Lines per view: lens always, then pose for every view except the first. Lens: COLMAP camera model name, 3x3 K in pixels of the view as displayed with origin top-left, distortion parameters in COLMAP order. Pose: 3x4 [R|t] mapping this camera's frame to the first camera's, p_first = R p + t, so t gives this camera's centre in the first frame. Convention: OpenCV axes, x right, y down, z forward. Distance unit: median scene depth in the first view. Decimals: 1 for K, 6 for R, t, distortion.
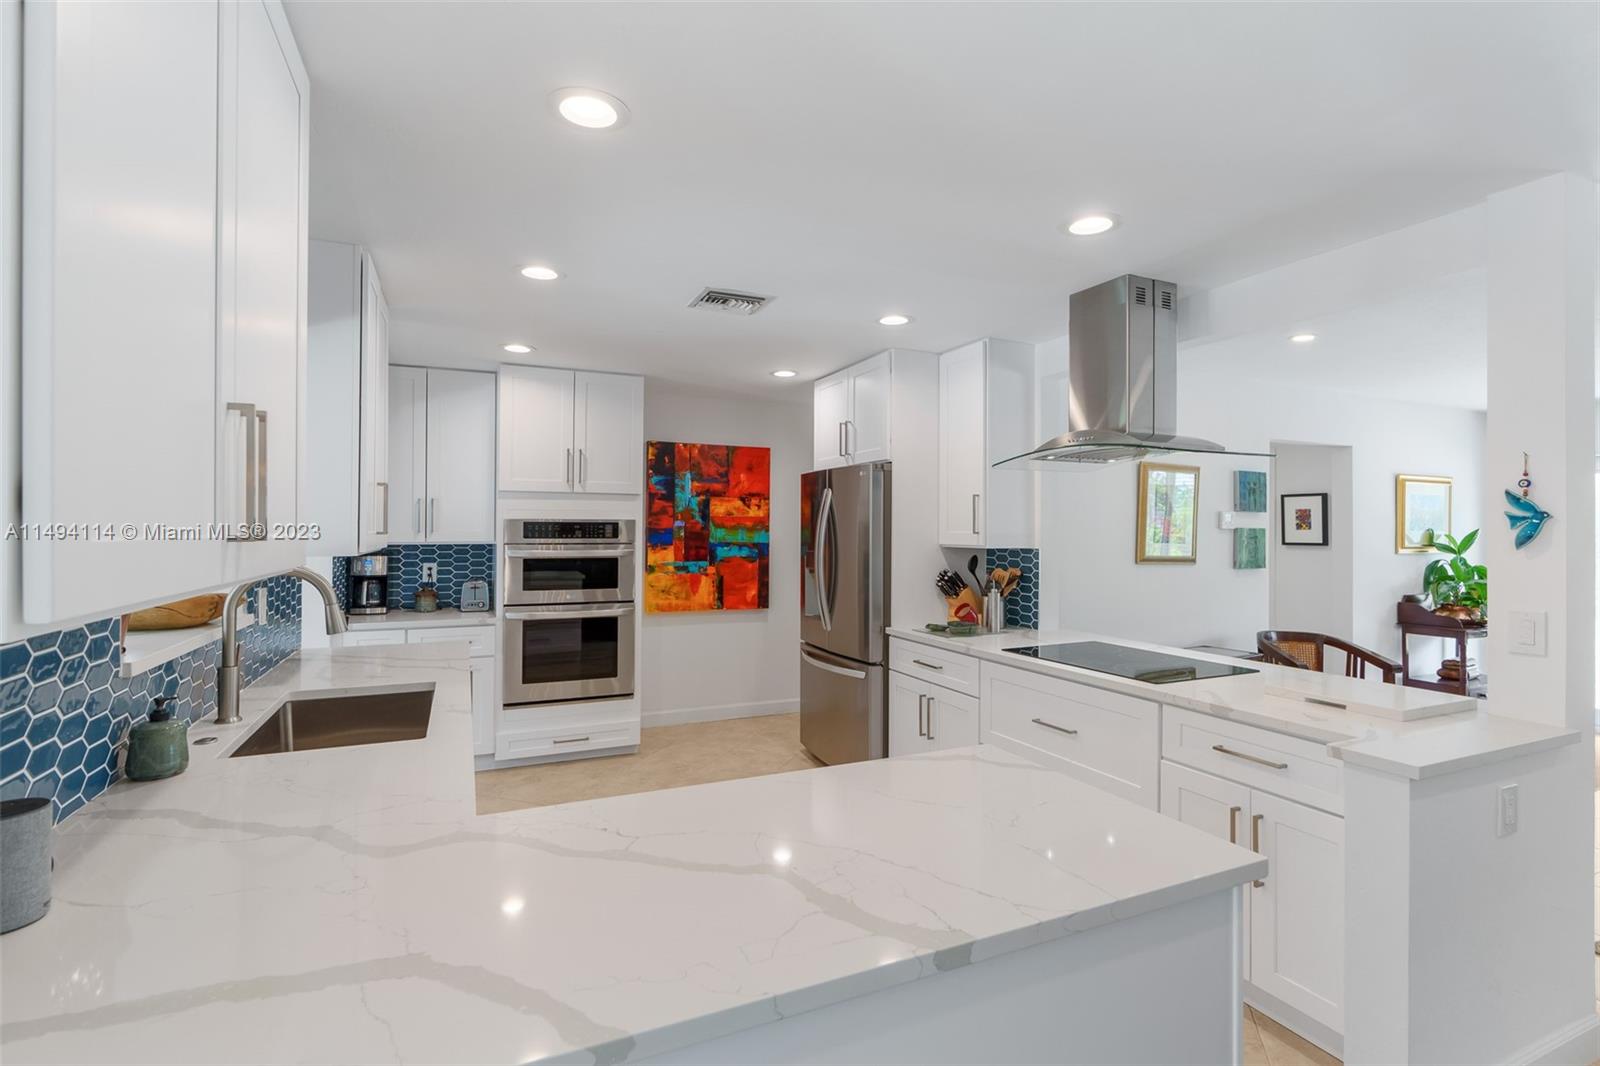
lens RADIAL K [[733.4, 0, 799.9], [0, 733.4, 540.9], [0, 0, 1]] dist [-0.002123, -0.000161]
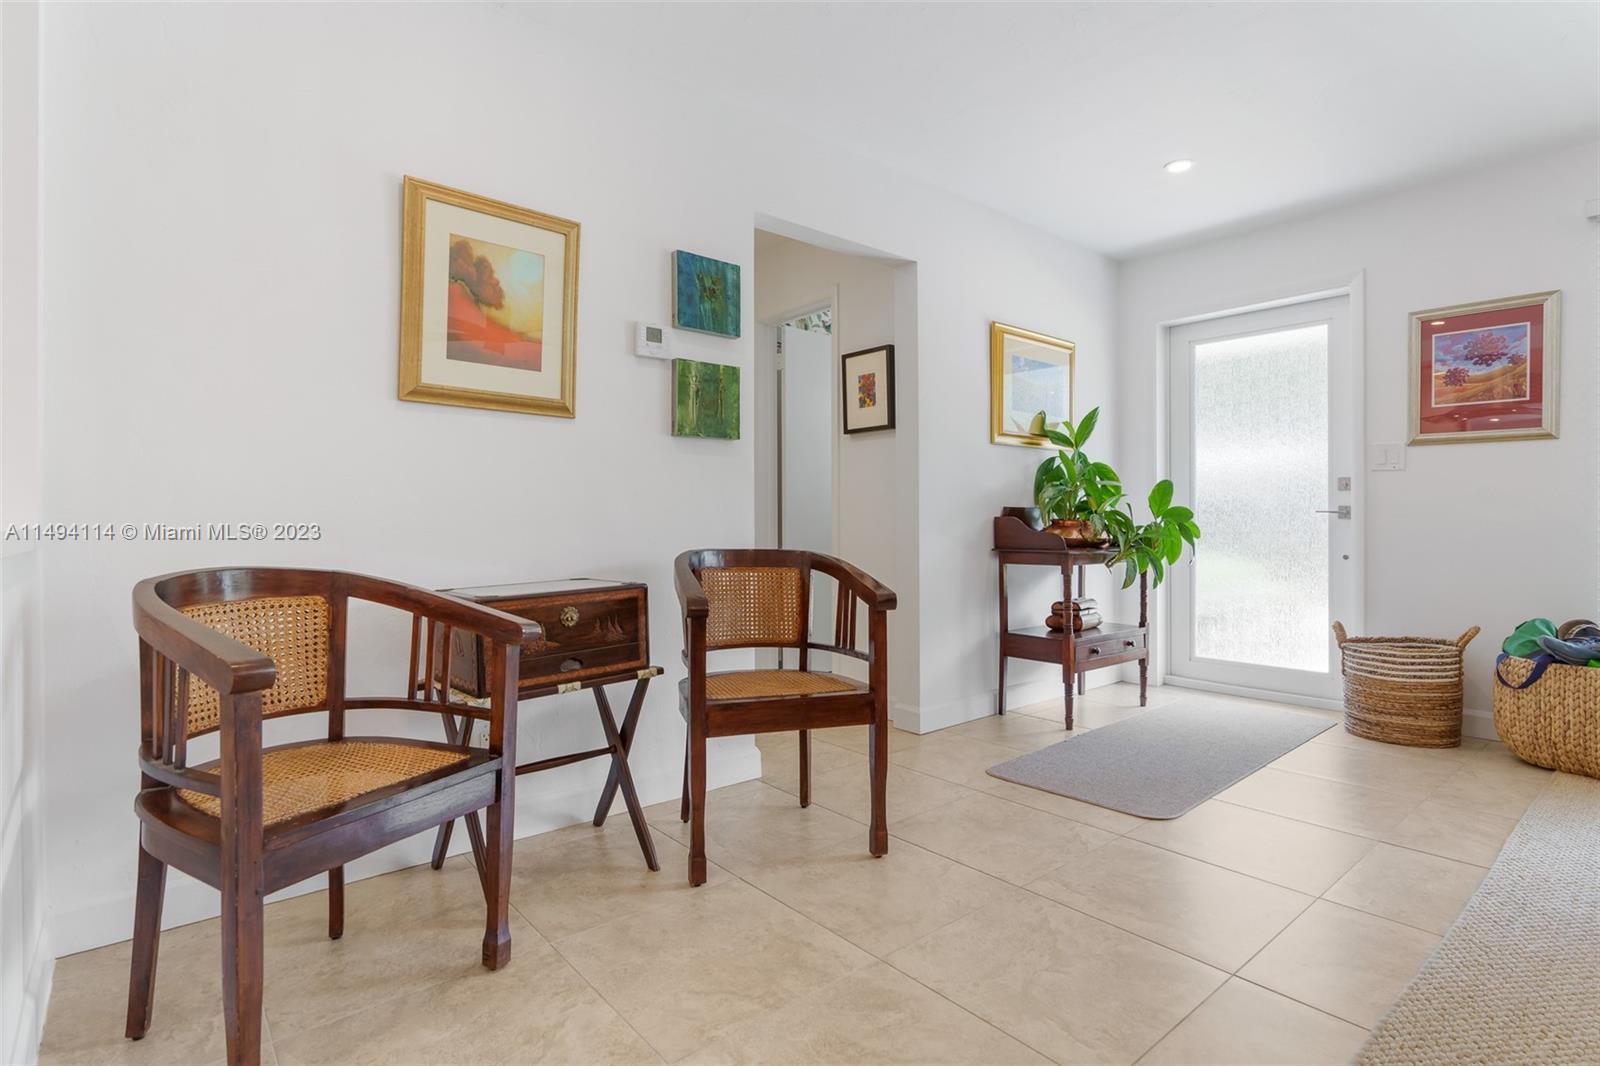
lens RADIAL K [[786.3, 0, 796.6], [0, 786.3, 519.4], [0, 0, 1]] dist [0.001489, 0.000069]
pose [[0.962843, -0.004678, 0.270020, 0.455575], [0.007856, 0.999912, -0.010691, 0.091524], [-0.269946, 0.012415, 0.962795, 0.371298]]
